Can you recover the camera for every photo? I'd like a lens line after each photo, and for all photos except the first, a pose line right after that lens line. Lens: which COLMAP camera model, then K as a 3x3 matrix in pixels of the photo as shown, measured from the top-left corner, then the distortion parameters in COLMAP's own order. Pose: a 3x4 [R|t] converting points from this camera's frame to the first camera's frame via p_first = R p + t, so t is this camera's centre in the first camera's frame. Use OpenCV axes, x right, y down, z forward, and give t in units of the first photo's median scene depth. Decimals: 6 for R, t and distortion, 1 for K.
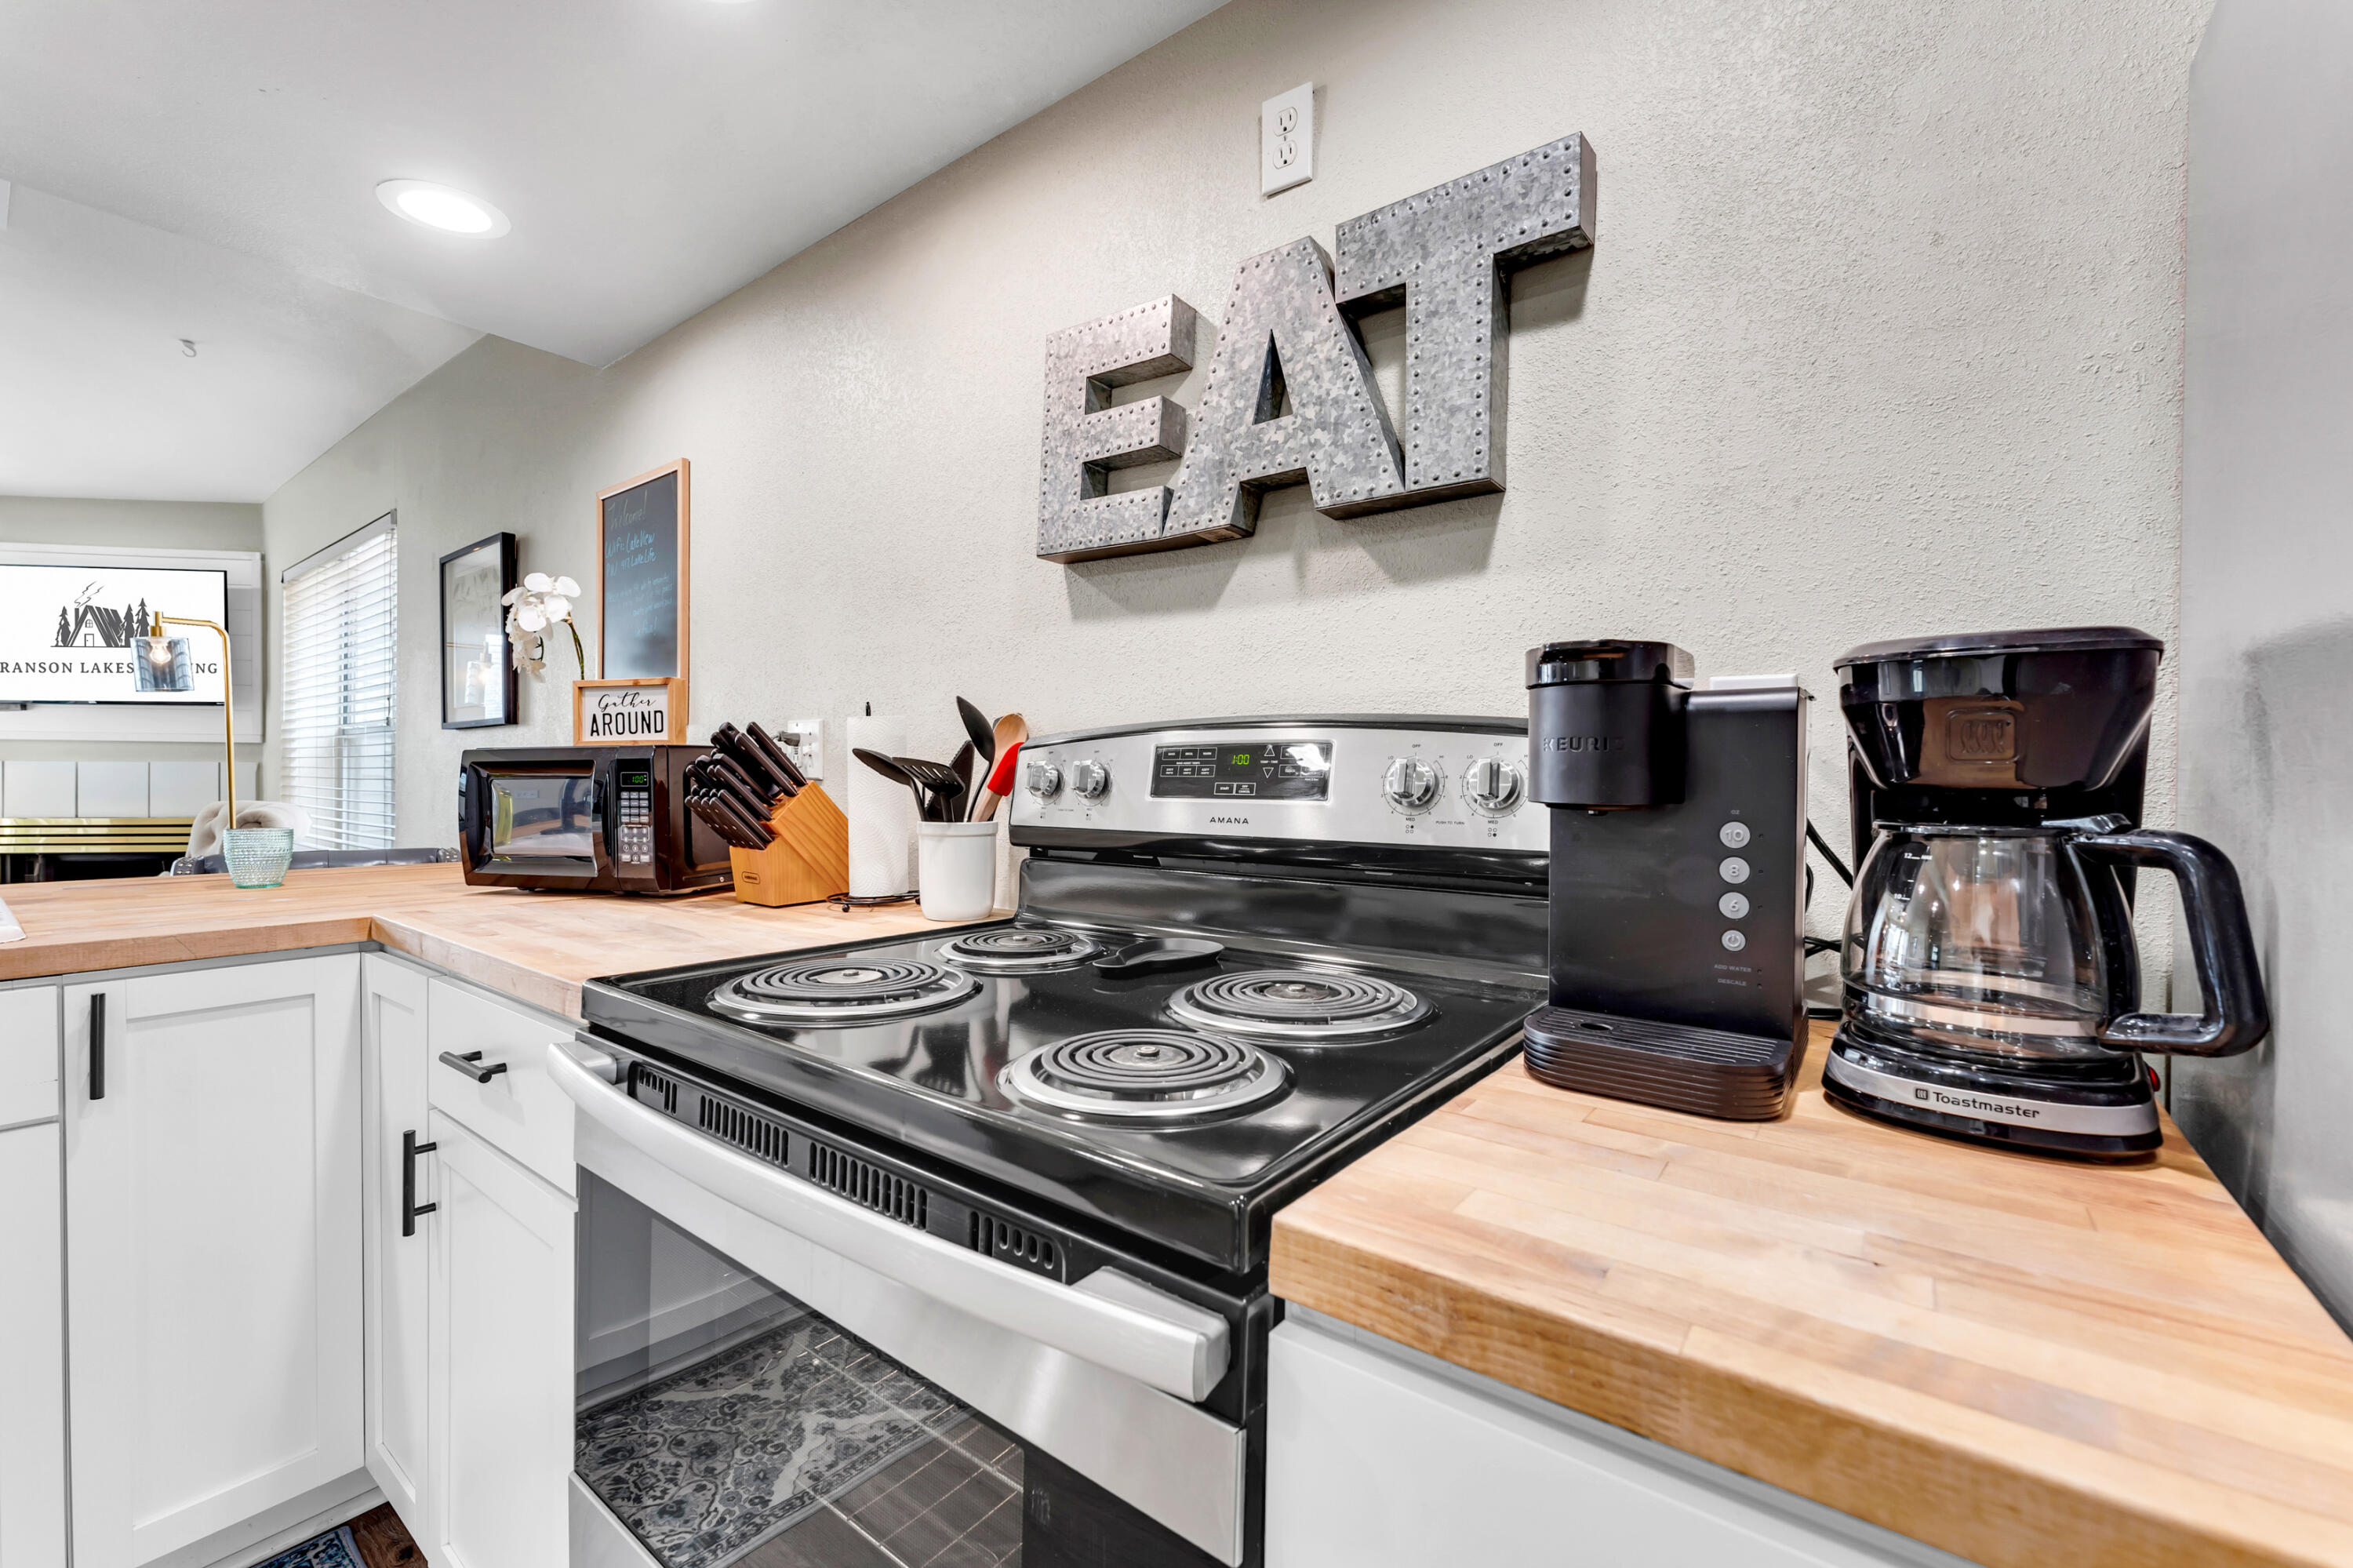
lens RADIAL K [[961.5, 0, 1180.1], [0, 961.5, 778.0], [0, 0, 1]] dist [0.000772, -0.010499]
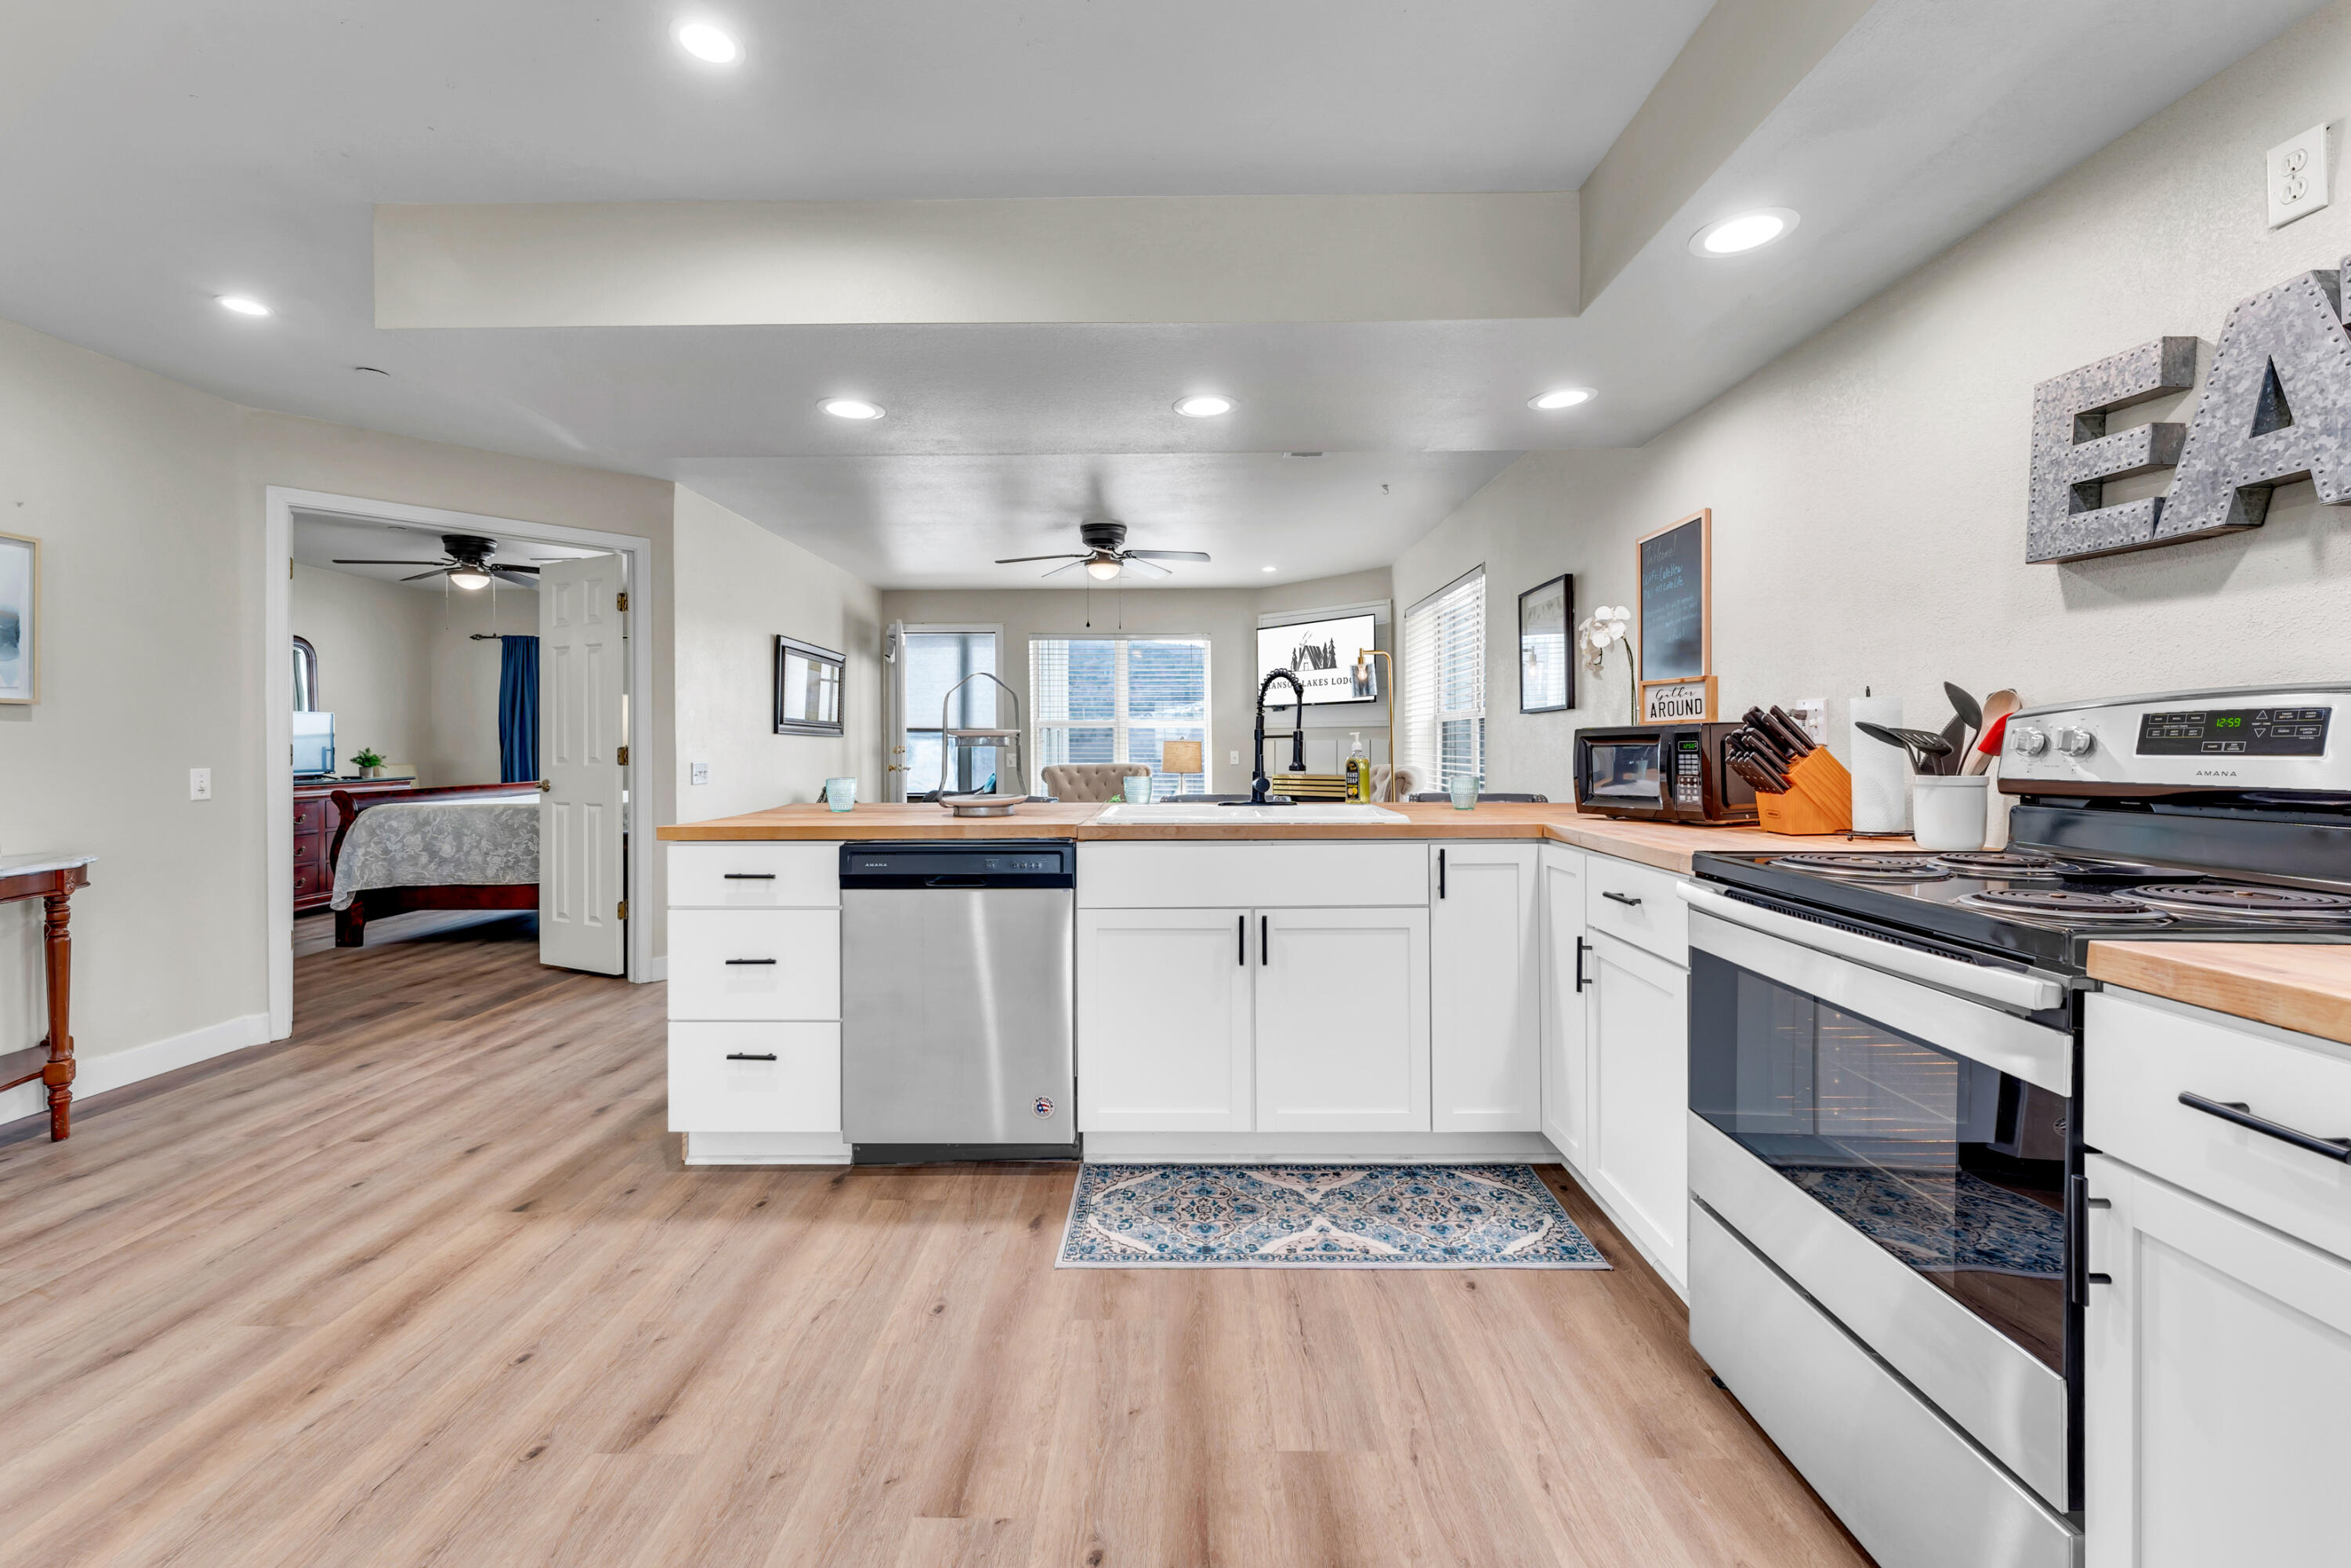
lens RADIAL K [[976.9, 0, 1165.2], [0, 976.9, 758.1], [0, 0, 1]] dist [0.001049, 0.000285]
pose [[0.591808, -0.001607, -0.806077, 0.222066], [0.010492, 0.999929, 0.005709, 0.003438], [0.806010, -0.011836, 0.591783, -0.684073]]
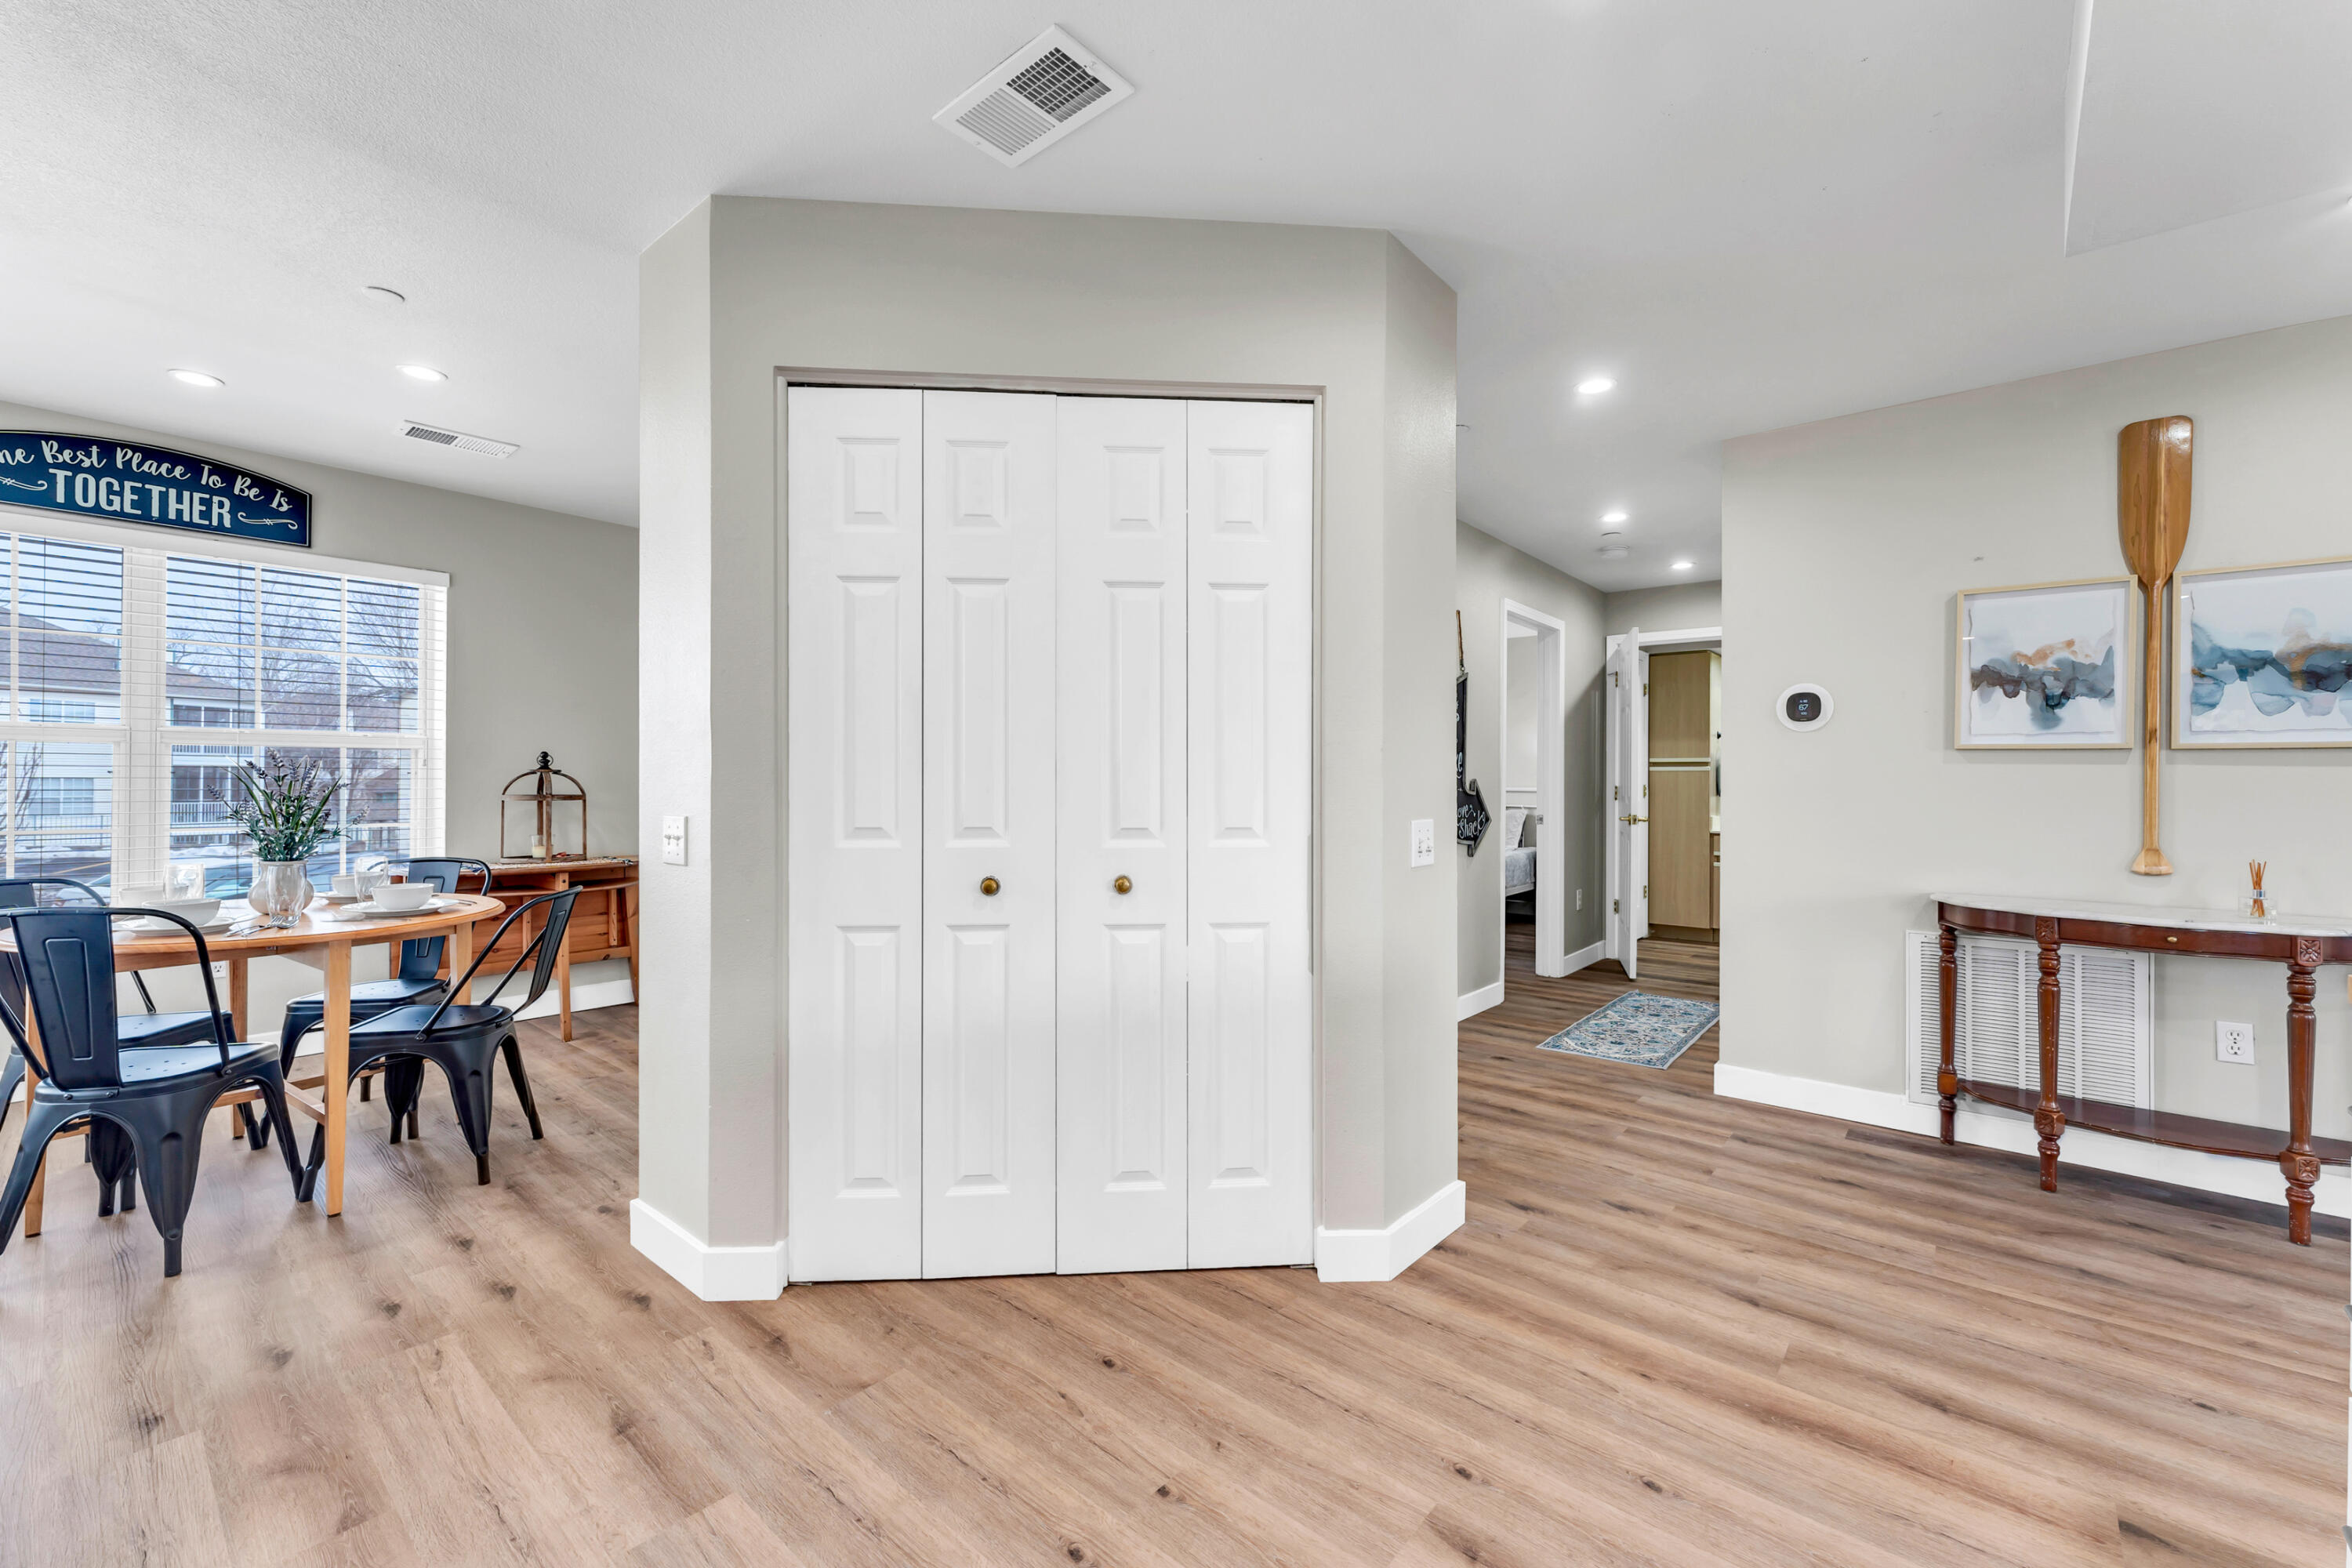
lens RADIAL K [[977.3, 0, 1165.7], [0, 977.3, 758.1], [0, 0, 1]] dist [0.001049, 0.000285]
pose [[-0.997331, -0.018866, 0.070528, -0.888841], [-0.020408, 0.999567, -0.021214, -0.019643], [-0.070097, -0.022597, -0.997284, 0.669308]]
